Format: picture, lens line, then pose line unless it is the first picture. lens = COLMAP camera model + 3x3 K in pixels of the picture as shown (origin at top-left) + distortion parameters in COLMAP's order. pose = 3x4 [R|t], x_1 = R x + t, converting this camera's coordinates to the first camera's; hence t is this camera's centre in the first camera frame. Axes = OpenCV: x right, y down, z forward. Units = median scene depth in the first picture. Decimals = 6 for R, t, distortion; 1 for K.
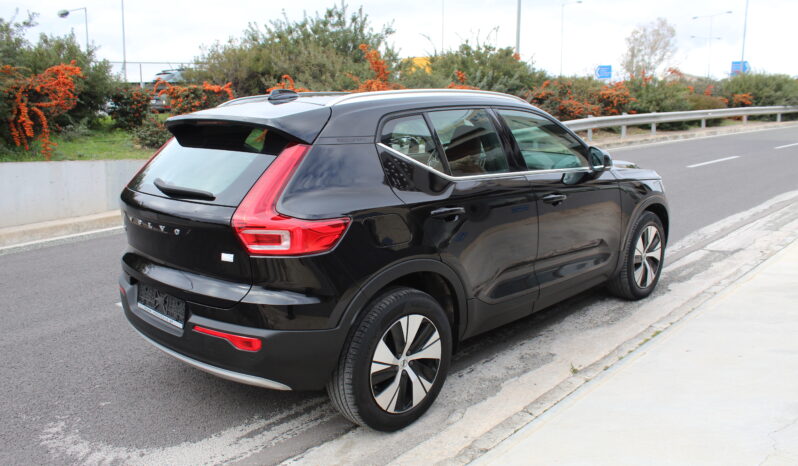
lens RADIAL K [[693.9, 0, 401.4], [0, 693.9, 226.5], [0, 0, 1]] dist [-0.120793, 0.082157]
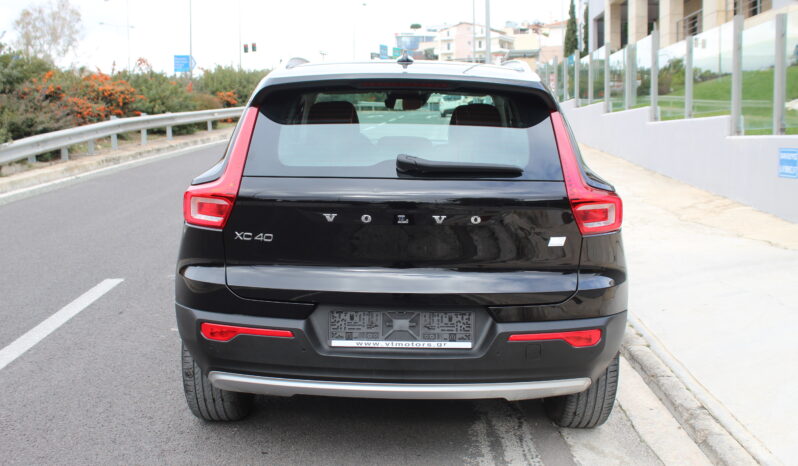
lens RADIAL K [[900.9, 0, 406.0], [0, 900.9, 237.8], [0, 0, 1]] dist [-0.066124, 0.000000]
pose [[0.709738, -0.092697, 0.698341, -0.182404], [0.118322, 0.992908, 0.011544, 0.000901], [-0.694458, 0.074436, 0.715673, 0.054310]]
